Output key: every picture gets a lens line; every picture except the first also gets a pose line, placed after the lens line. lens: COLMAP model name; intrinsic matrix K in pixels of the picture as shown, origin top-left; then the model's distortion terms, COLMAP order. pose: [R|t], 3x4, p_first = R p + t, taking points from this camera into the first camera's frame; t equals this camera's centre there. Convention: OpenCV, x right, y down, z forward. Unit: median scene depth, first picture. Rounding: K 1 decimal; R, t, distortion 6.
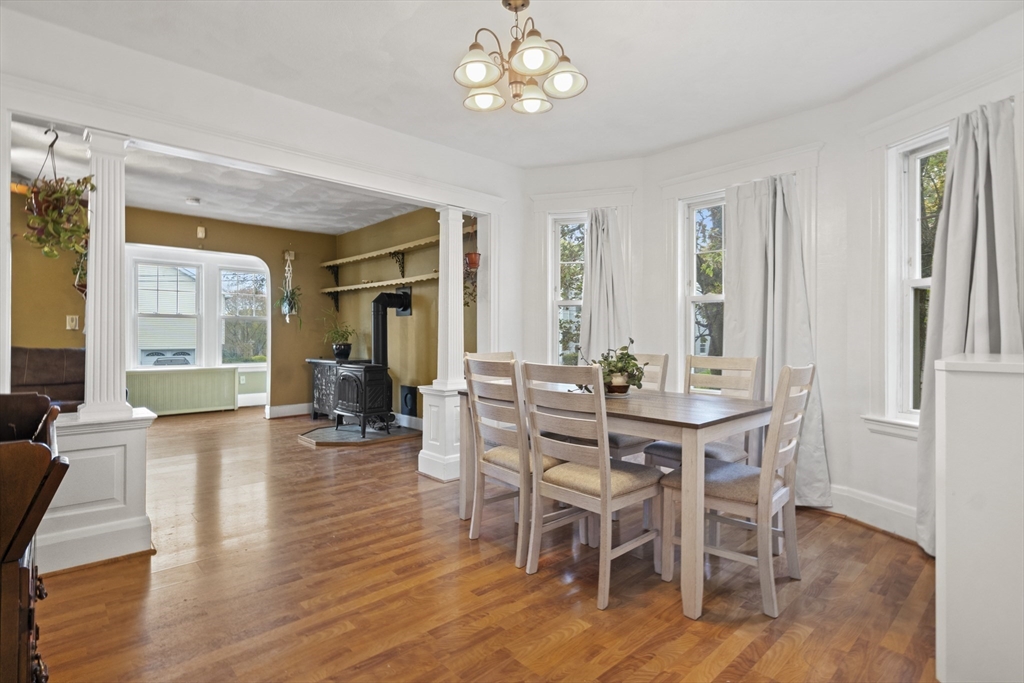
lens RADIAL K [[500.8, 0, 515.6], [0, 500.8, 336.5], [0, 0, 1]] dist [0.002921, -0.001554]
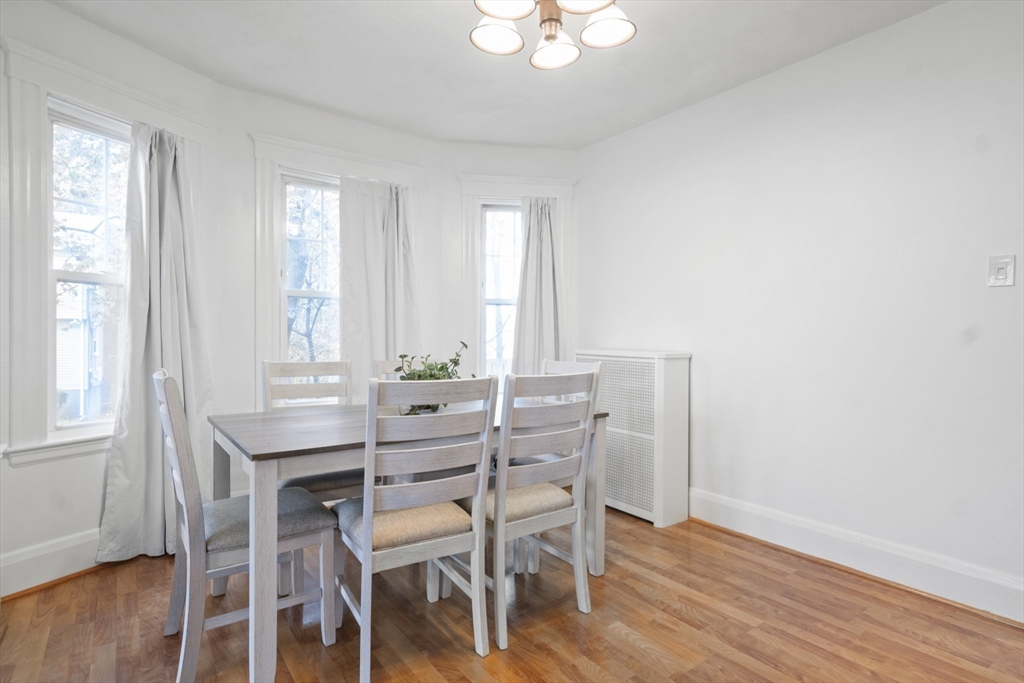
lens RADIAL K [[524.3, 0, 517.2], [0, 524.3, 340.5], [0, 0, 1]] dist [-0.000765, 0.000187]
pose [[0.126530, -0.012489, 0.991884, -0.829455], [-0.000835, 0.999919, 0.012697, -0.014714], [-0.991962, -0.002435, 0.126510, 0.946564]]
